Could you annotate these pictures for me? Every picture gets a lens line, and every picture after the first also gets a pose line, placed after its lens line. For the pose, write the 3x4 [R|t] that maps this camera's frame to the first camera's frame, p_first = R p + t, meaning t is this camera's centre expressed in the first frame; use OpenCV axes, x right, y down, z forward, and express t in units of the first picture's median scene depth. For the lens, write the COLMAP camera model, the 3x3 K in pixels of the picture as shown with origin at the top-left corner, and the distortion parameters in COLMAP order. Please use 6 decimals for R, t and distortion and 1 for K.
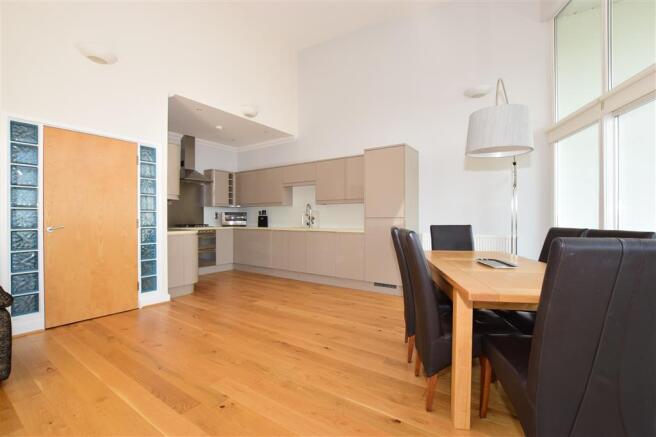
lens RADIAL K [[288.0, 0, 329.0], [0, 288.0, 219.4], [0, 0, 1]] dist [-0.035390, -0.001056]
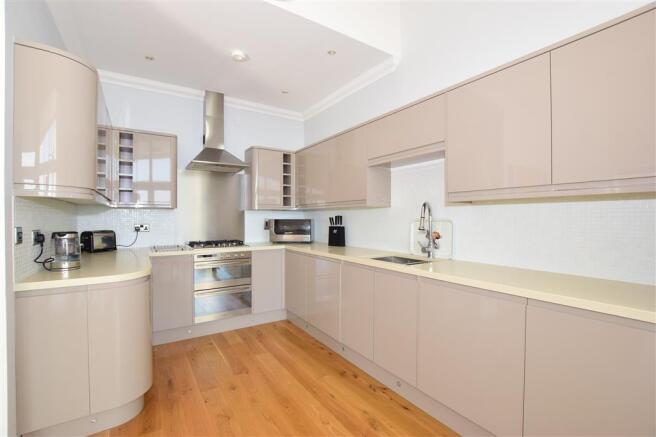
lens RADIAL K [[288.0, 0, 325.5], [0, 288.0, 219.6], [0, 0, 1]] dist [-0.035390, -0.001056]
pose [[0.923343, 0.004371, -0.383952, -0.045282], [-0.003234, 0.999988, 0.003607, -0.029123], [0.383963, -0.002088, 0.923346, 0.537136]]
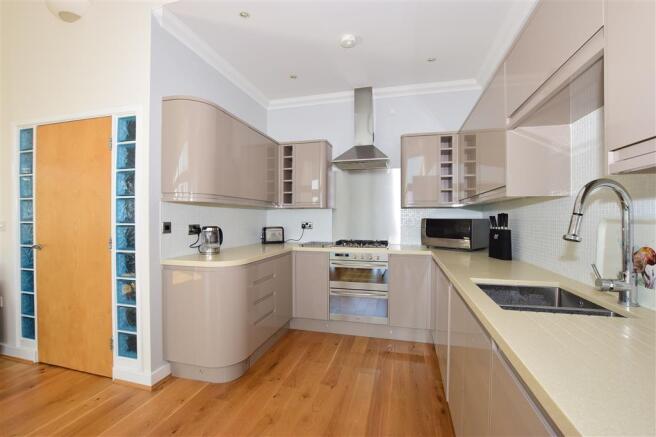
lens RADIAL K [[288.0, 0, 328.6], [0, 288.0, 218.3], [0, 0, 1]] dist [-0.035390, -0.001056]
pose [[0.327588, 0.006033, -0.944801, 0.041777], [-0.005376, 0.999975, 0.004521, -0.028806], [0.944805, 0.003598, 0.327613, 0.741966]]
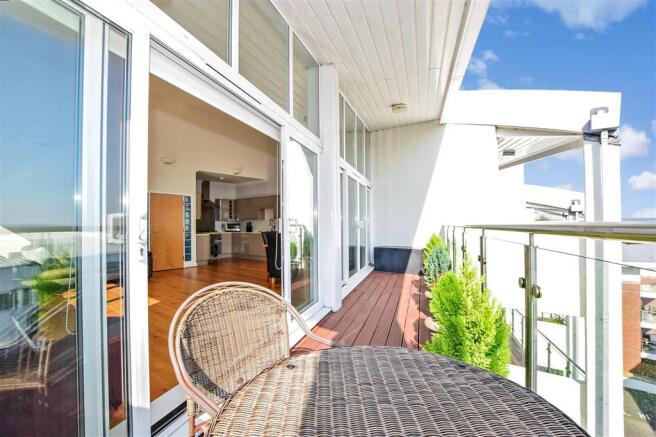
lens RADIAL K [[288.0, 0, 326.8], [0, 288.0, 222.3], [0, 0, 1]] dist [-0.035390, -0.001056]
pose [[0.997725, -0.007183, -0.067029, 0.371934], [0.006543, 0.999931, -0.009768, -0.013292], [0.067095, 0.009307, 0.997703, -0.718834]]
